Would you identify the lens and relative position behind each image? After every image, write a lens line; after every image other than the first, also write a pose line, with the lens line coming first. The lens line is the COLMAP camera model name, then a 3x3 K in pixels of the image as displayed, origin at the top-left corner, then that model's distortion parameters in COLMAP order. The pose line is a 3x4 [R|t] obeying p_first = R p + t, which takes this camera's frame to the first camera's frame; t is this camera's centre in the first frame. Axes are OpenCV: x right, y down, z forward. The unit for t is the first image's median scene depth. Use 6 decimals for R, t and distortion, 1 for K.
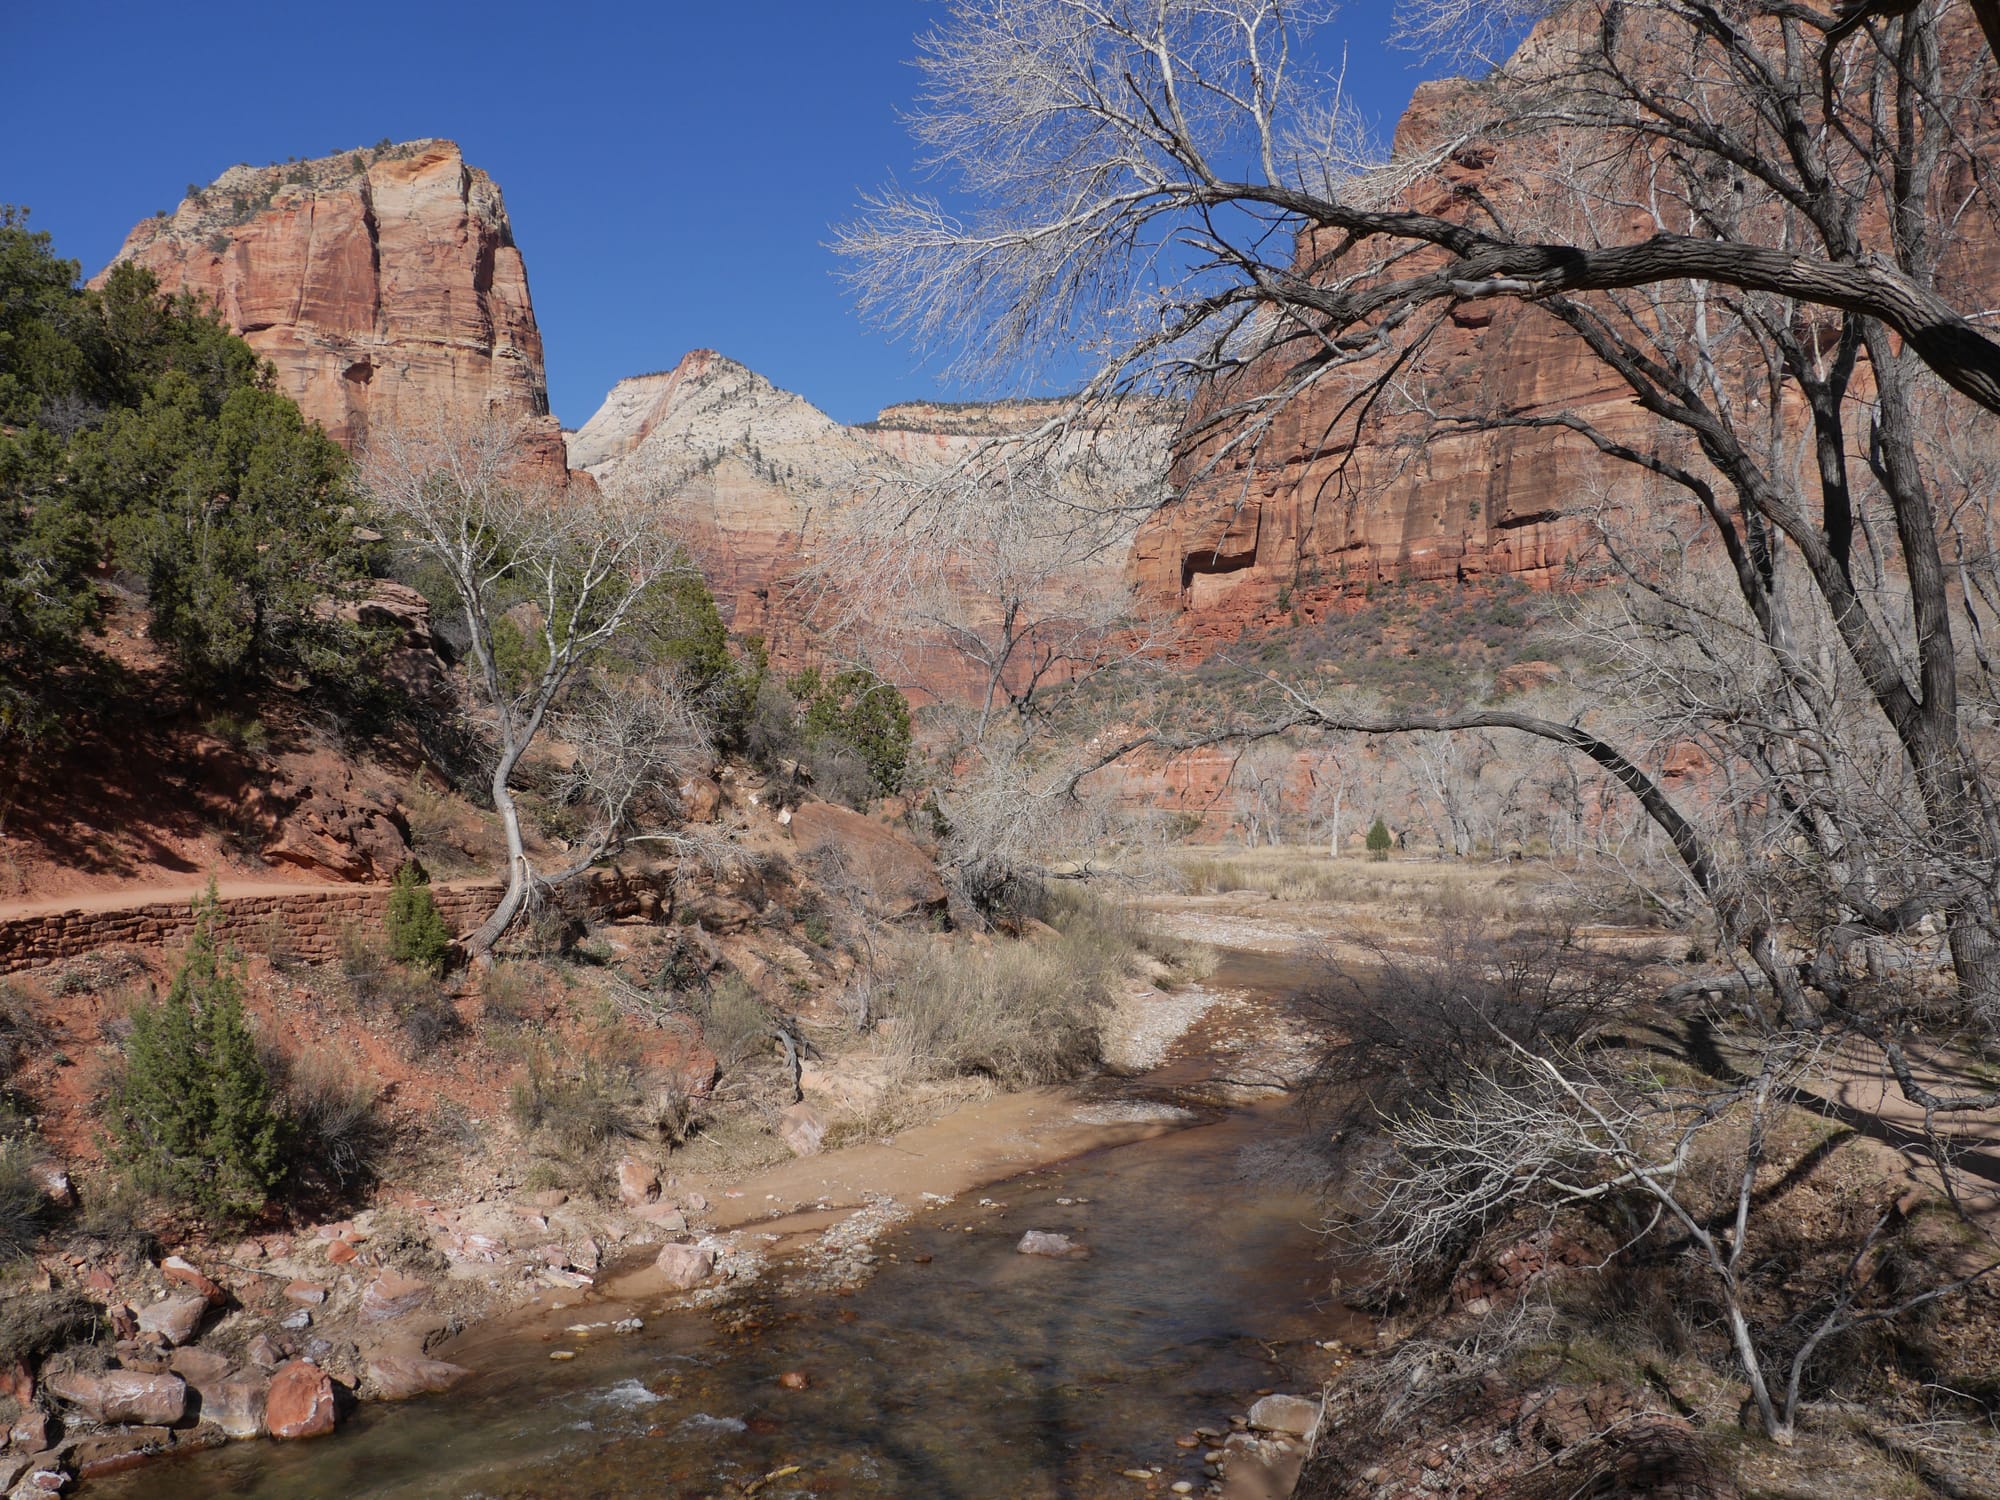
lens RADIAL K [[1695.6, 0, 1016.7], [0, 1695.6, 762.7], [0, 0, 1]] dist [-0.031785, 0.011352]
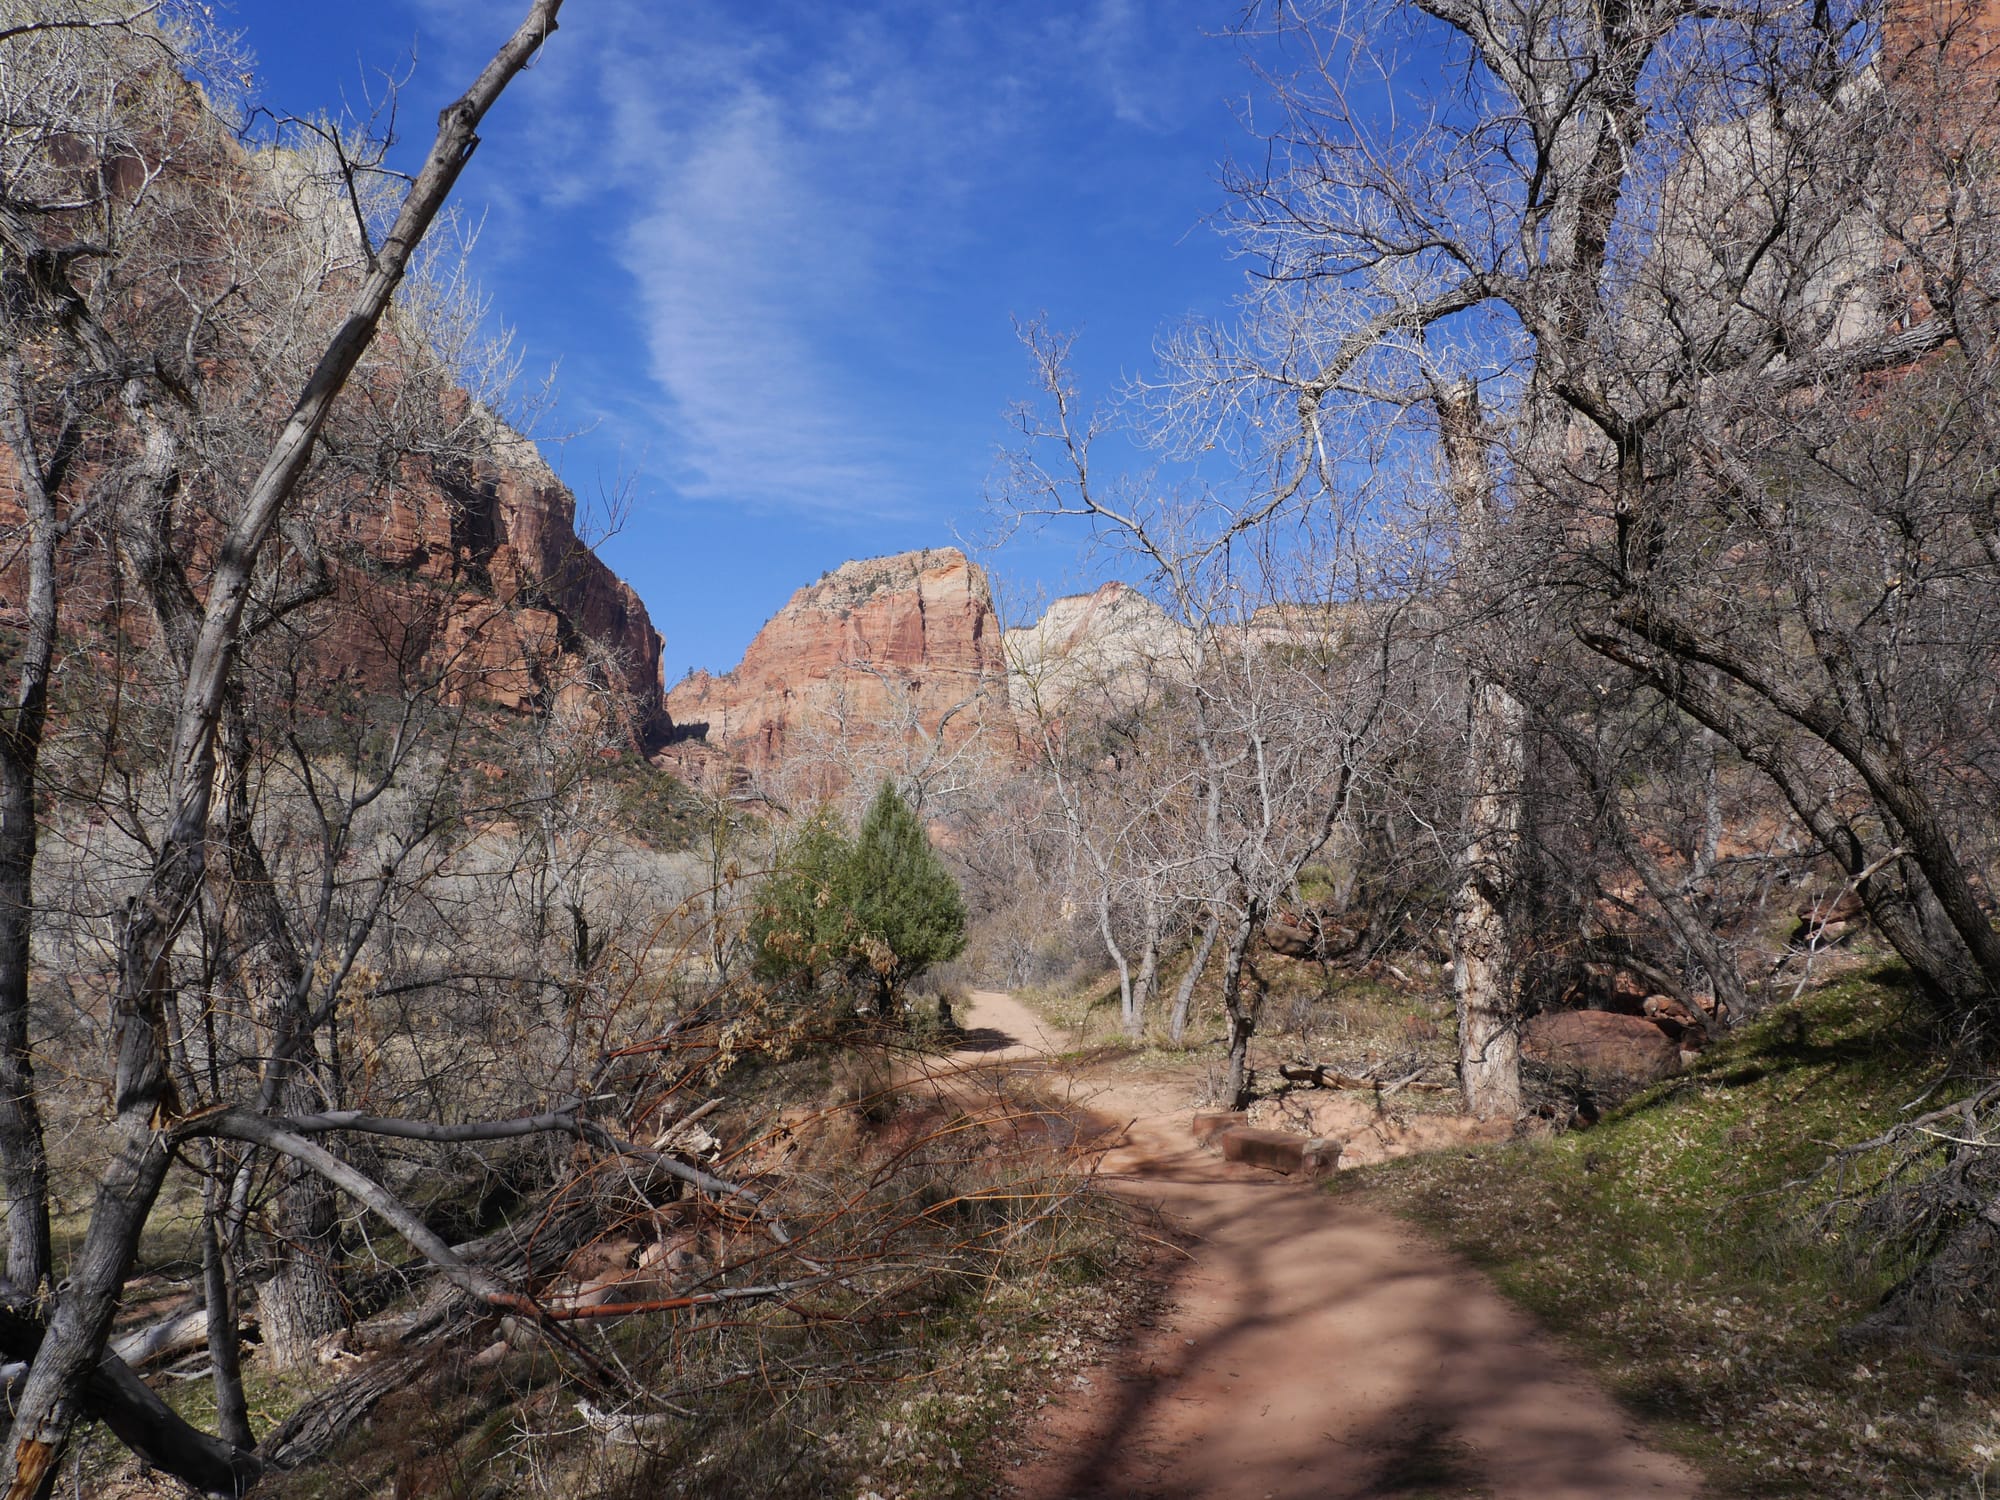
lens RADIAL K [[1695.6, 0, 999.7], [0, 1695.6, 751.5], [0, 0, 1]] dist [-0.031785, 0.011352]
pose [[0.964791, 0.013731, -0.262659, 0.200219], [-0.031022, 0.997607, -0.061797, -0.040211], [0.261182, 0.067769, 0.962908, -0.785038]]
